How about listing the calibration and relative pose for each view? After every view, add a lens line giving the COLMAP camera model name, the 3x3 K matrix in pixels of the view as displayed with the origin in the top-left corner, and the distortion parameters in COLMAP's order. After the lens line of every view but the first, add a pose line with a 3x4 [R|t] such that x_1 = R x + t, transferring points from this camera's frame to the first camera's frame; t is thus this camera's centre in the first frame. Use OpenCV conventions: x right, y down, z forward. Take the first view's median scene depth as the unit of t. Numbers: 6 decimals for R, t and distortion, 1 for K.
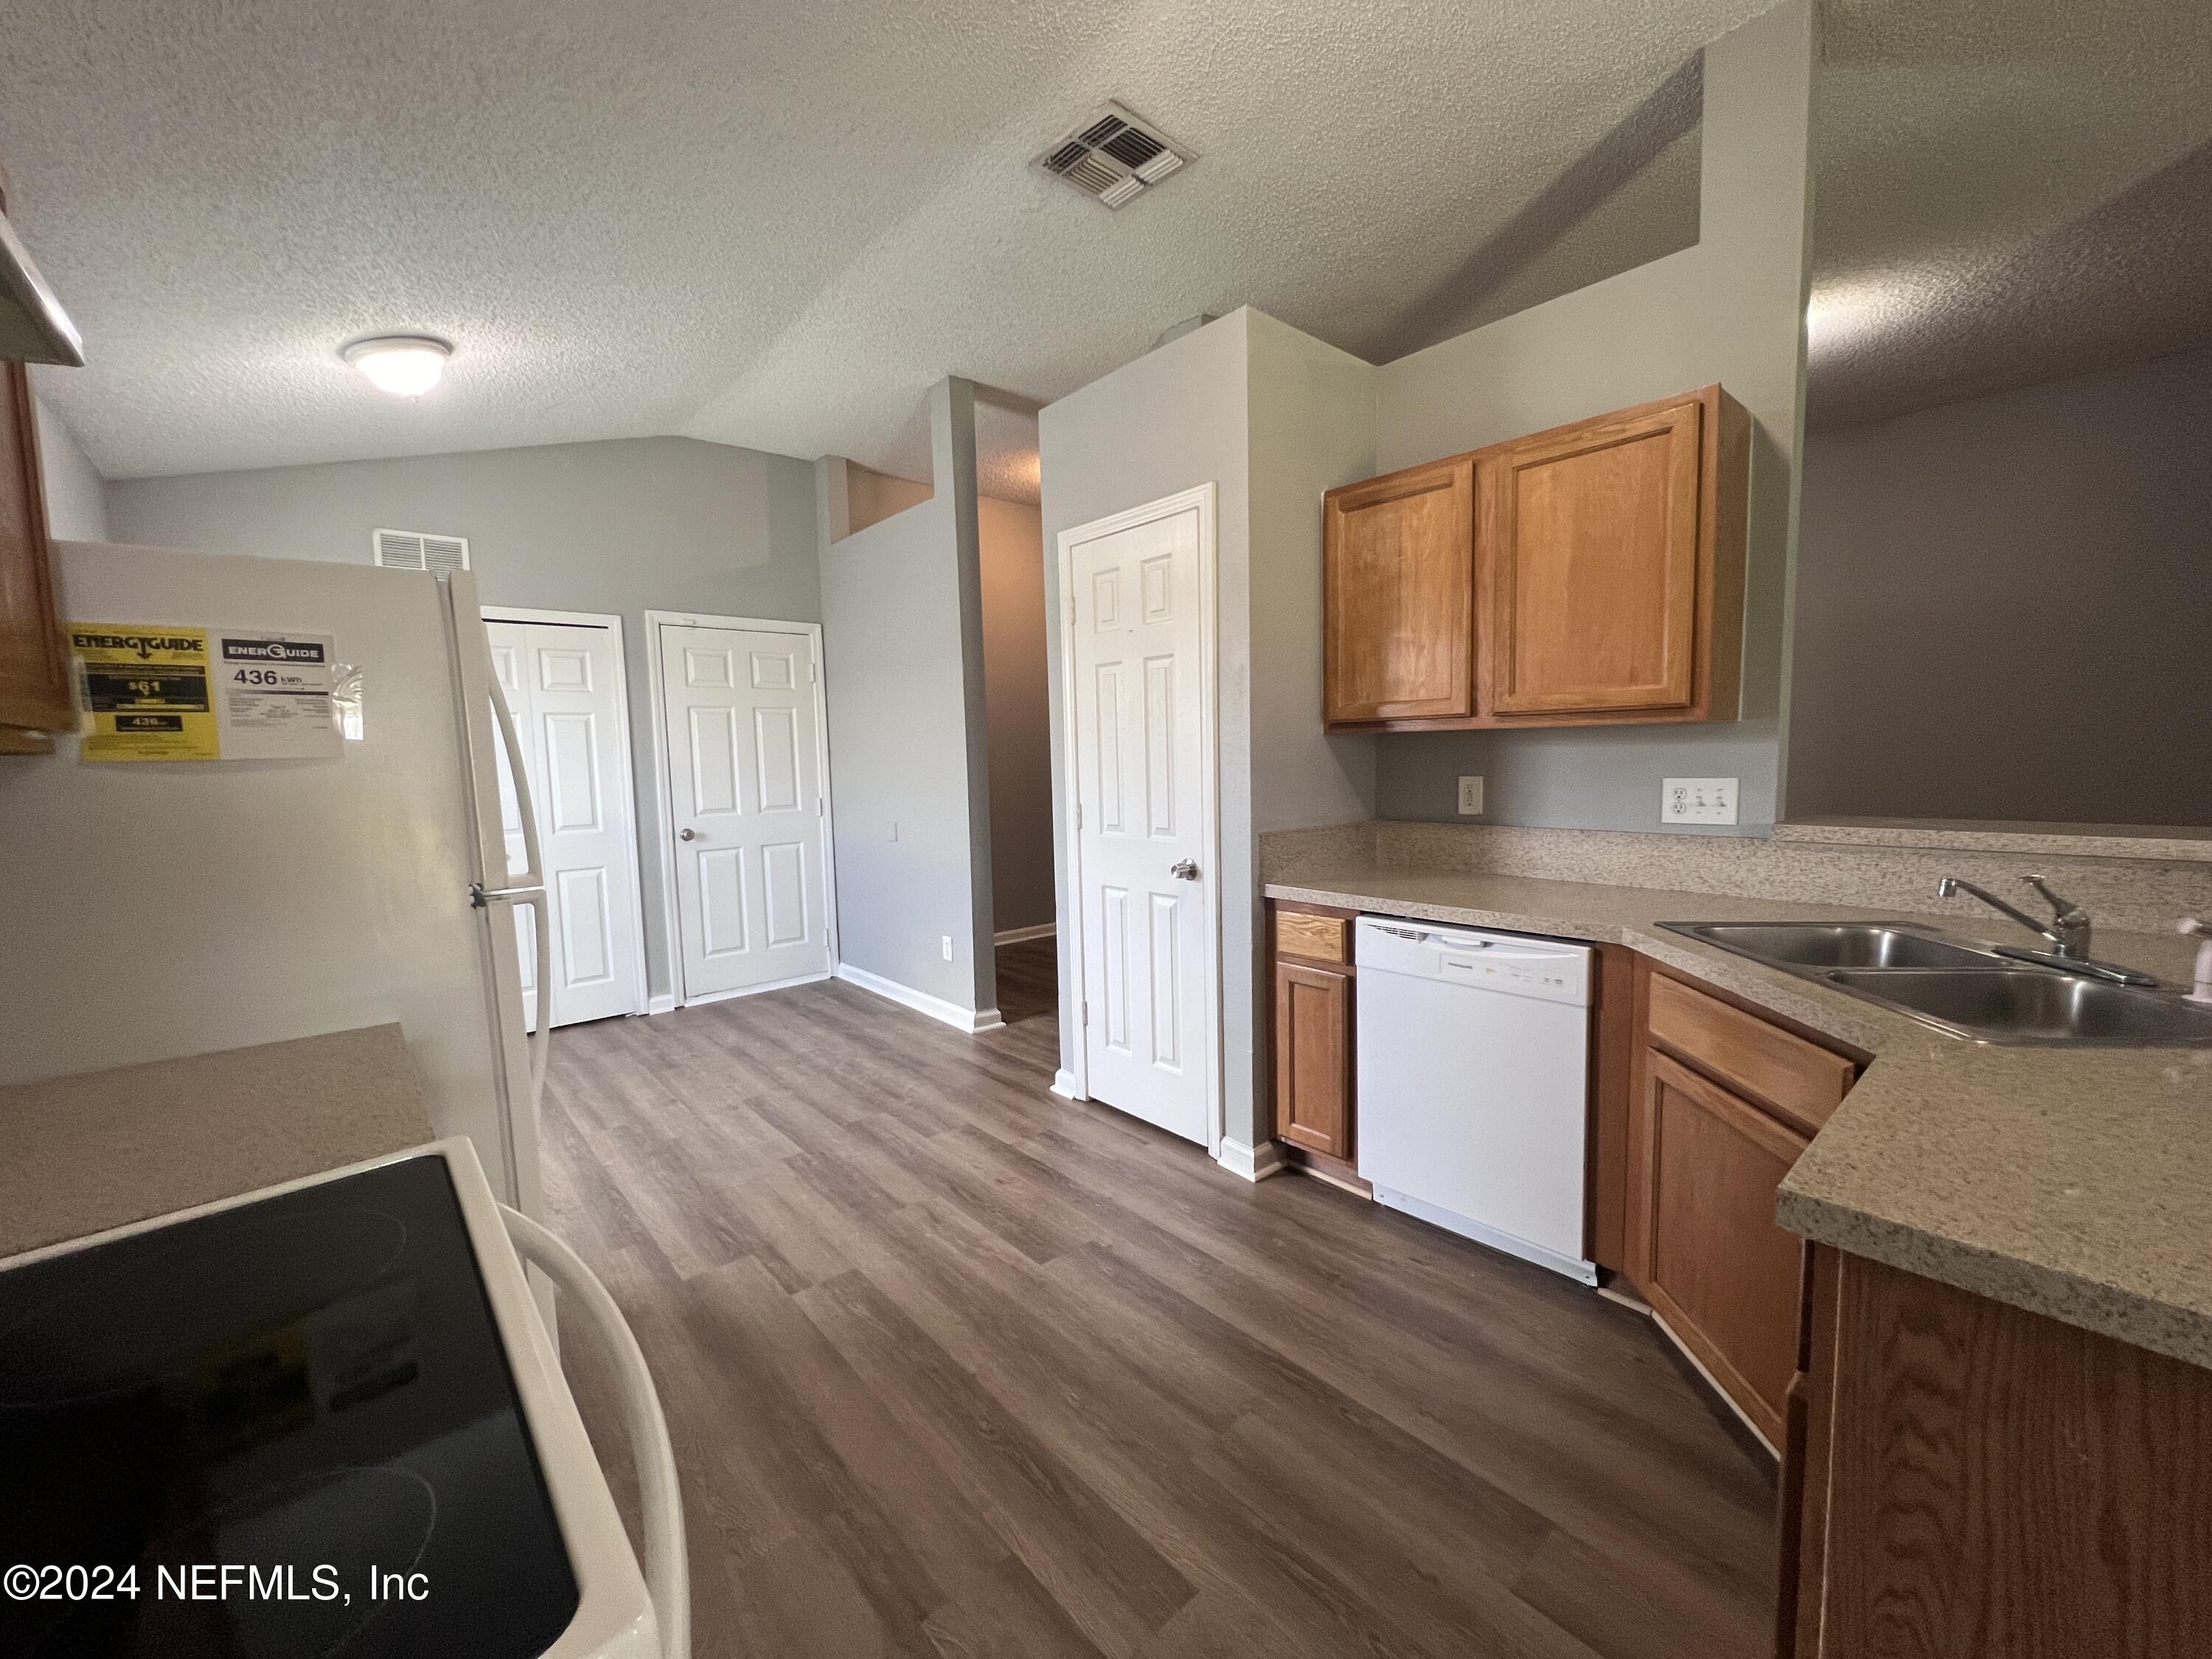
lens RADIAL K [[881.9, 0, 1104.2], [0, 881.9, 831.3], [0, 0, 1]] dist [-0.001533, 0.000475]
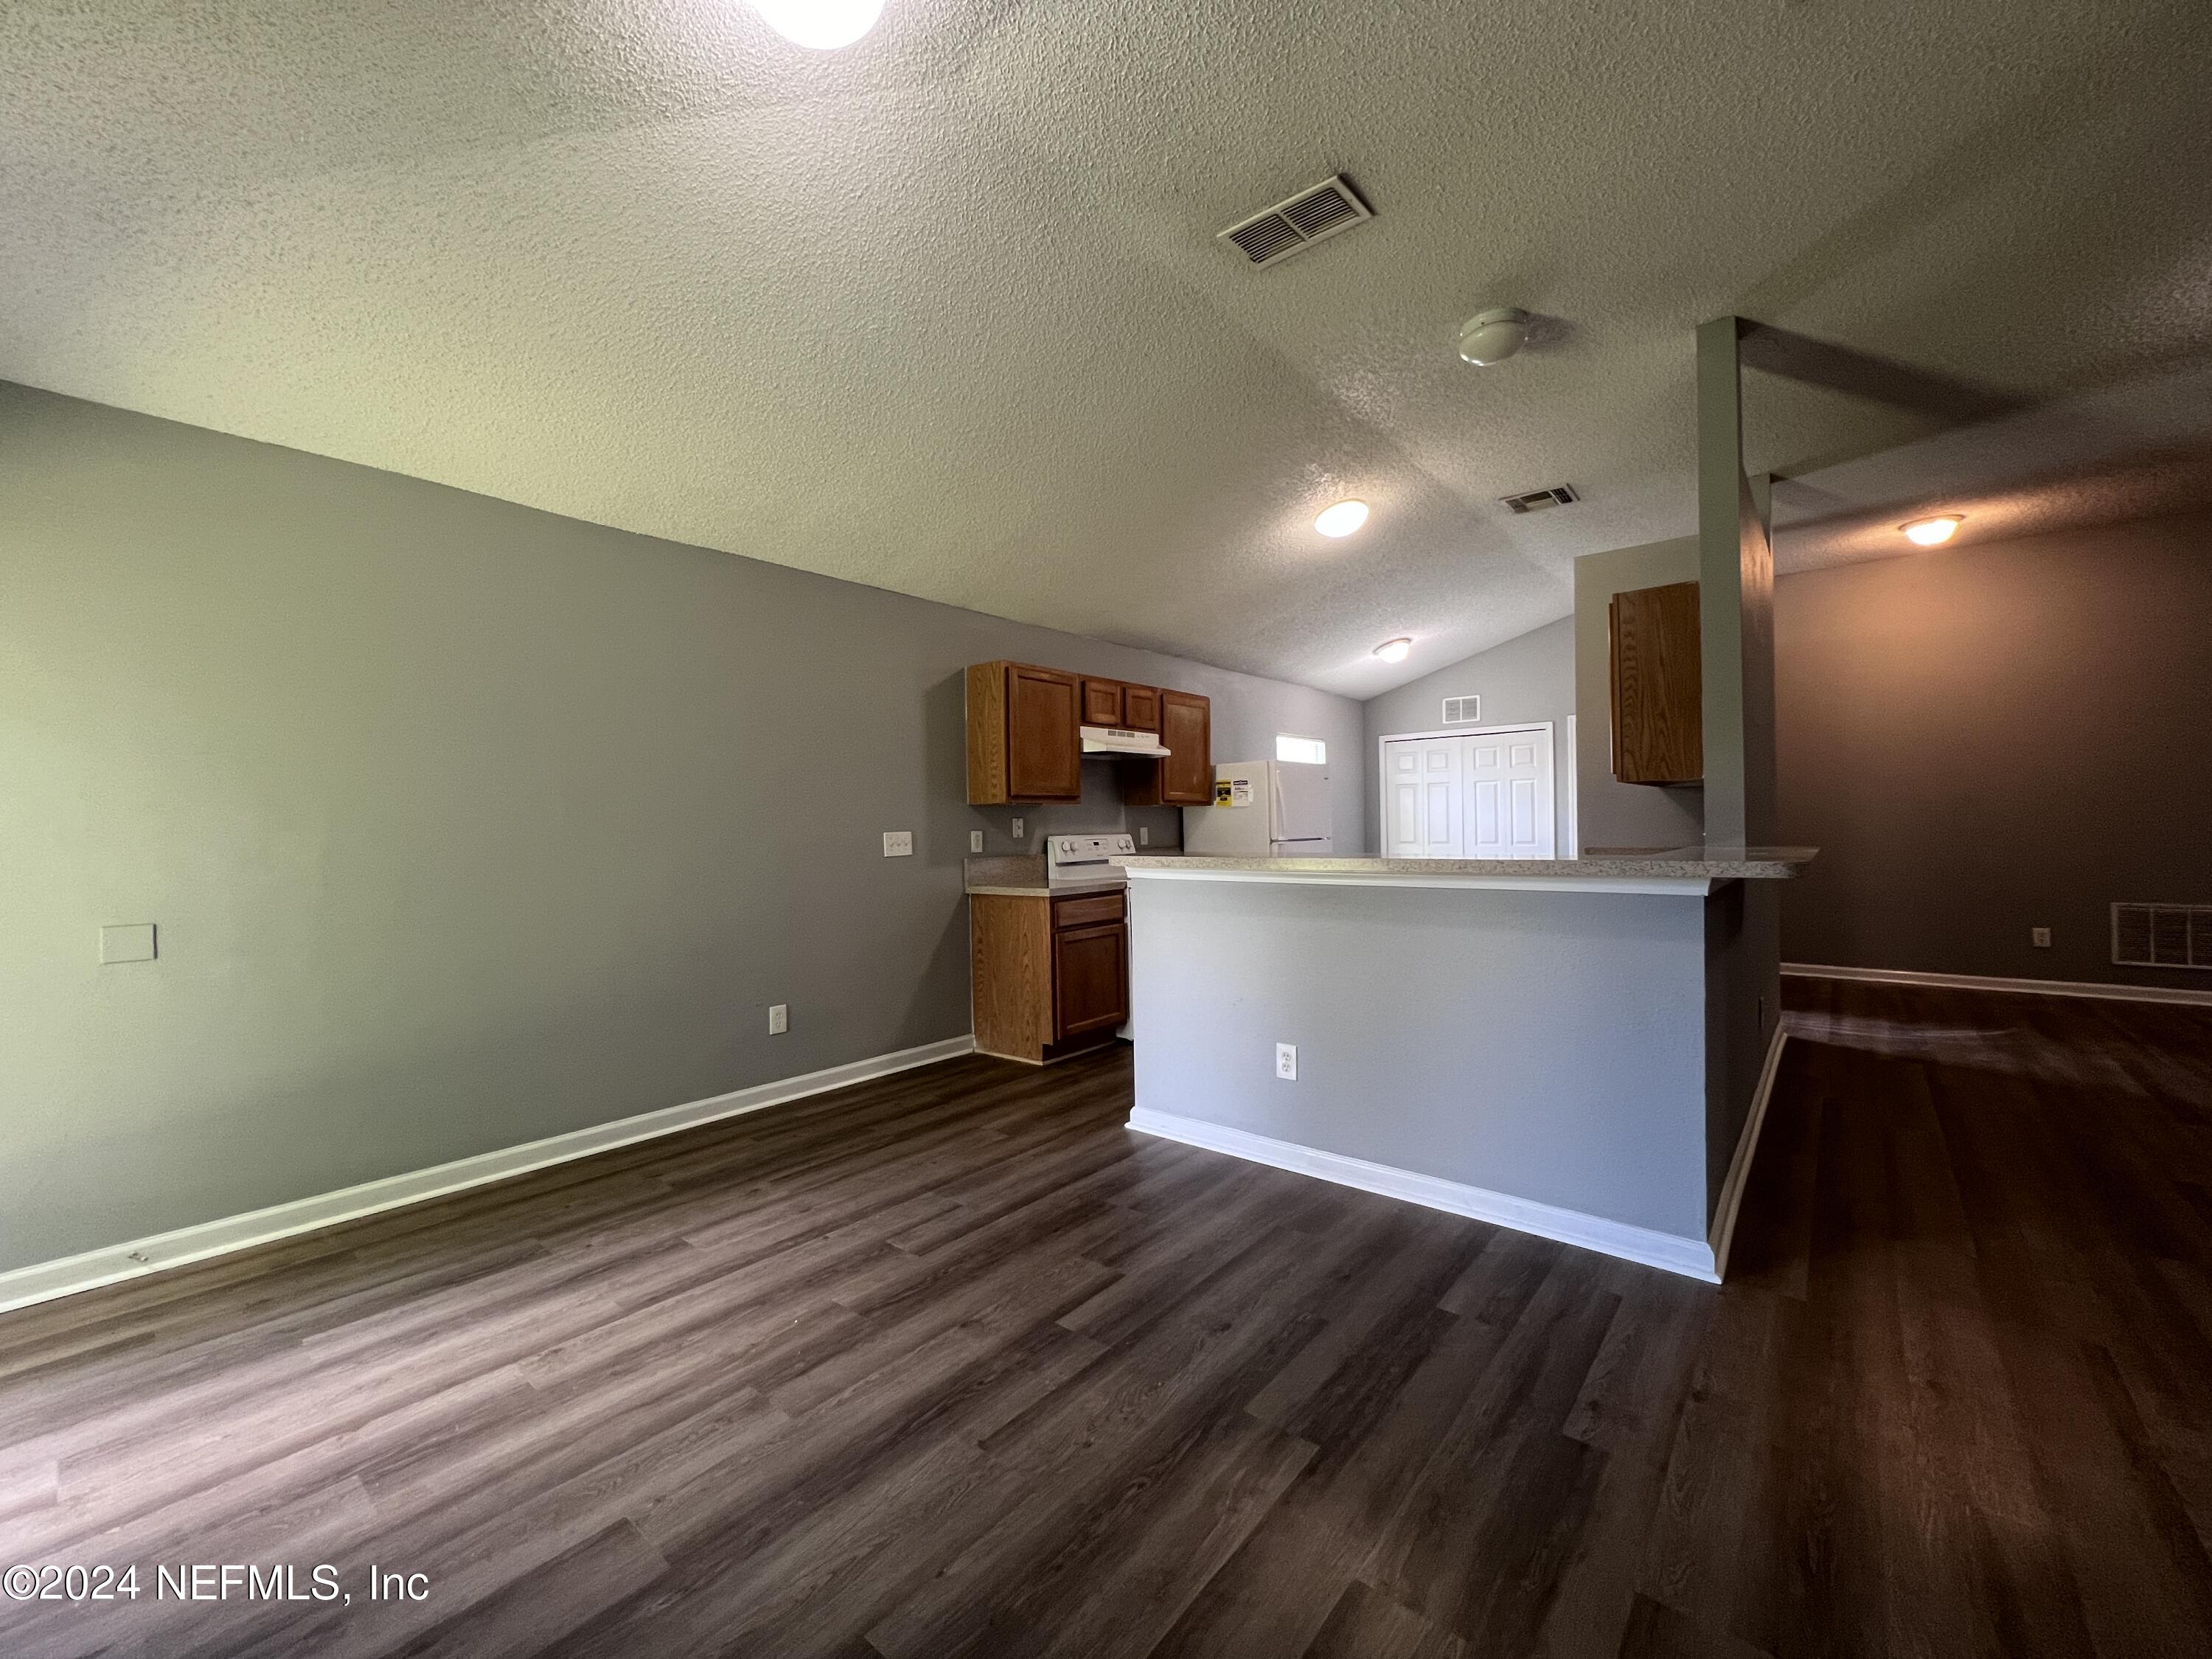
lens RADIAL K [[881.9, 0, 1112.4], [0, 881.9, 833.9], [0, 0, 1]] dist [-0.001533, 0.000475]
pose [[0.158342, 0.028237, -0.986980, 1.637743], [-0.074072, 0.997114, 0.016643, 0.016193], [0.984602, 0.070472, 0.159977, -0.175516]]
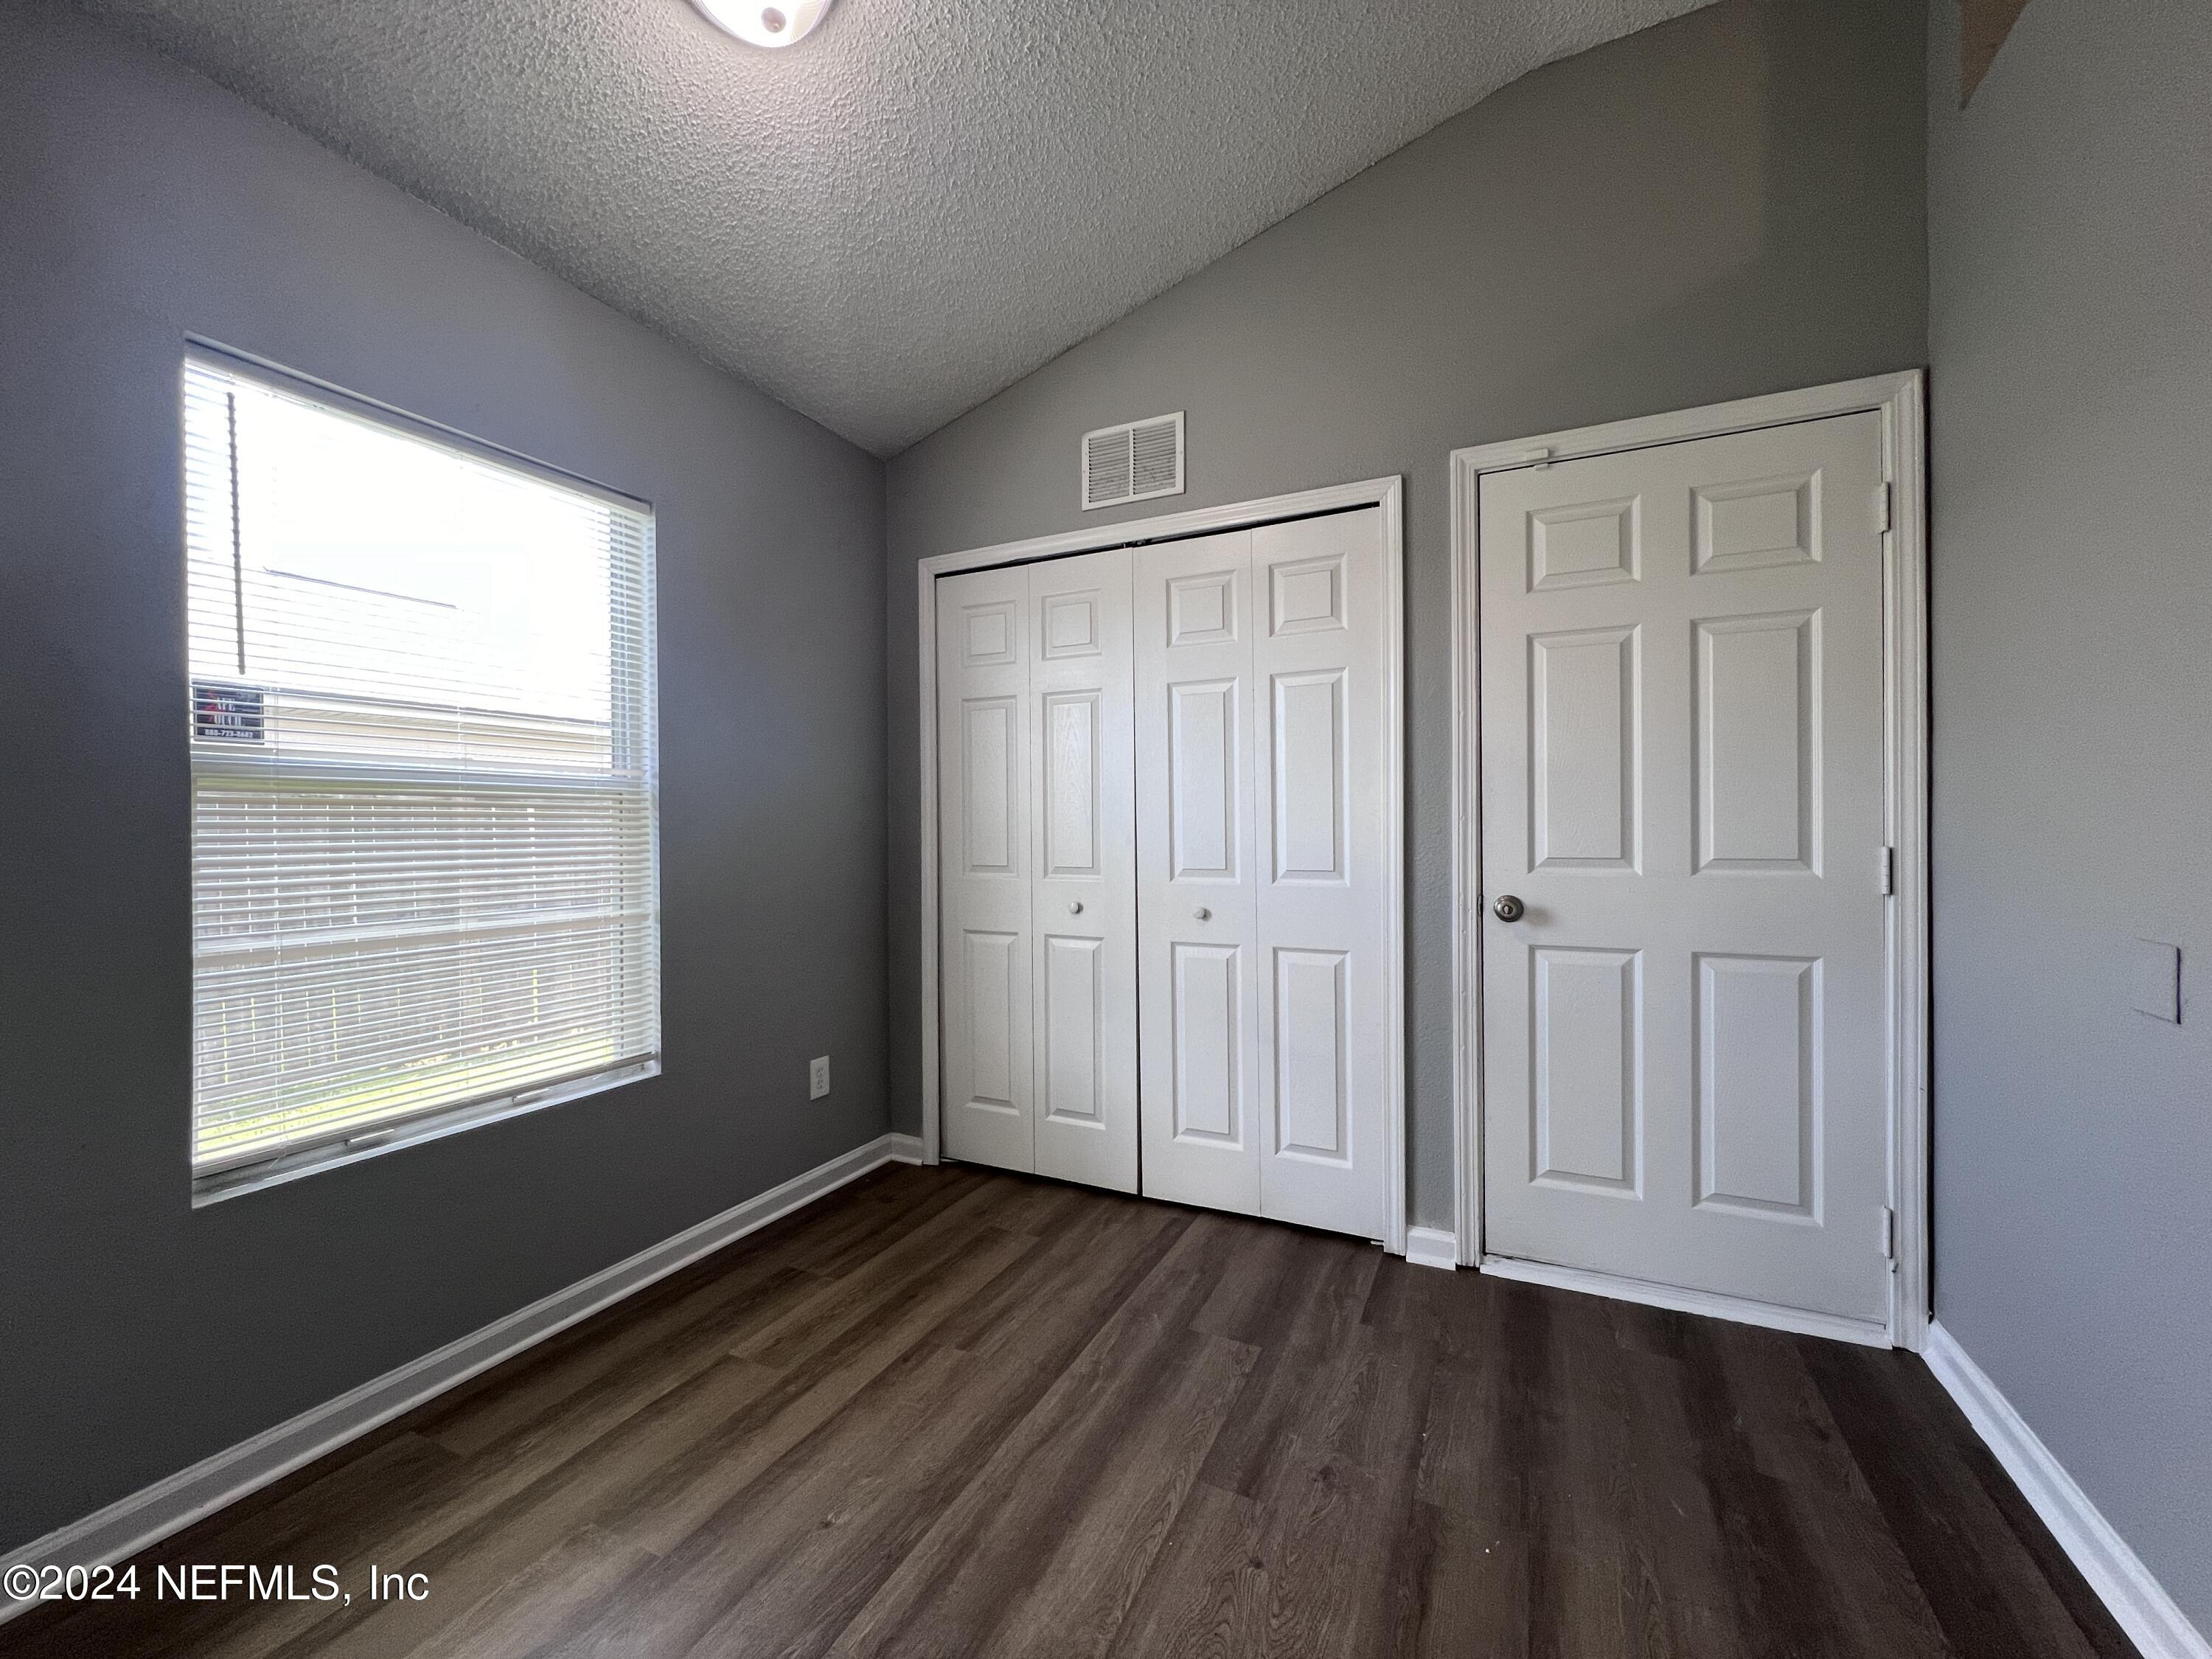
lens RADIAL K [[881.9, 0, 1105.9], [0, 881.9, 829.4], [0, 0, 1]] dist [-0.001533, 0.000475]
pose [[0.395879, 0.022492, -0.918027, -0.216340], [-0.084084, 0.996388, -0.011848, -0.024695], [0.914445, 0.081882, 0.396340, 1.040551]]
